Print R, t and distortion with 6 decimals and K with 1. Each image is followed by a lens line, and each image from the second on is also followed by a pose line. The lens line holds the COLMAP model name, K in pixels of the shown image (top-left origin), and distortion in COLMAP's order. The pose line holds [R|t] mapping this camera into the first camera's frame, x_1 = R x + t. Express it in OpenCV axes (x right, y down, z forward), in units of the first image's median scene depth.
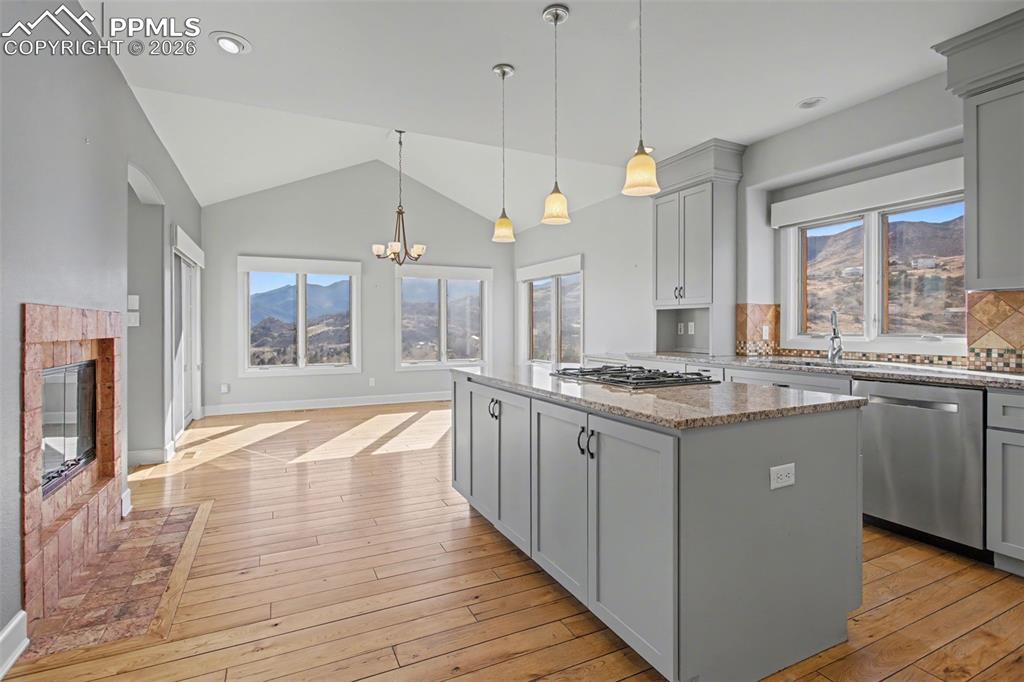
lens RADIAL K [[501.8, 0, 511.2], [0, 501.8, 332.5], [0, 0, 1]] dist [-0.003343, 0.001238]
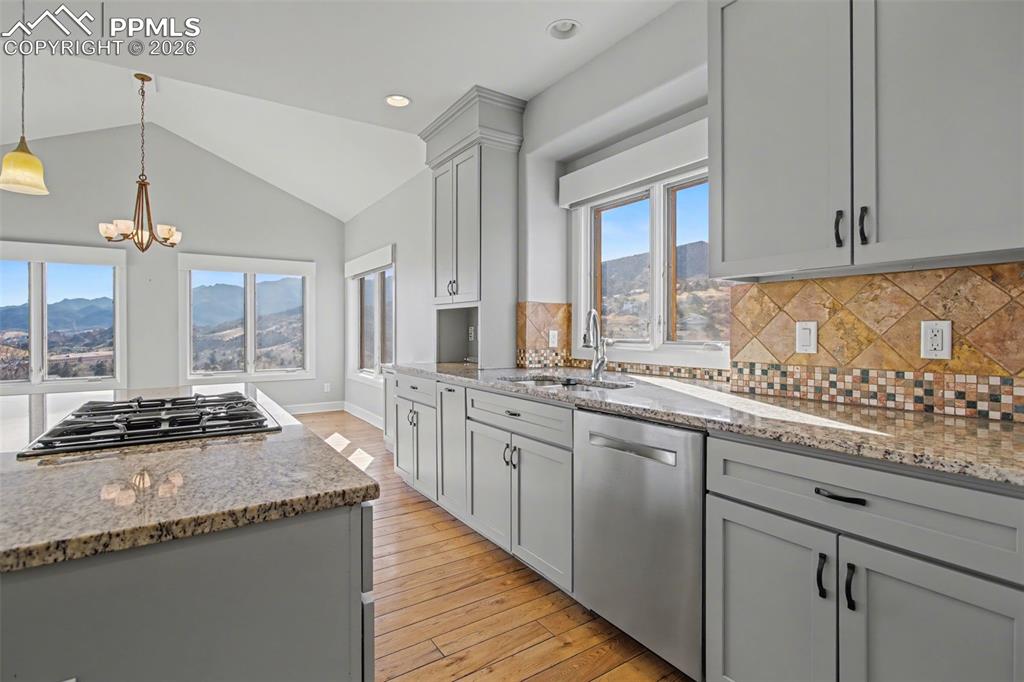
lens RADIAL K [[501.8, 0, 514.3], [0, 501.8, 336.7], [0, 0, 1]] dist [-0.003343, 0.001238]
pose [[0.990301, -0.002113, 0.138922, 0.351378], [0.001878, 0.999997, 0.001821, -0.004648], [-0.138926, -0.001543, 0.990302, 0.229797]]
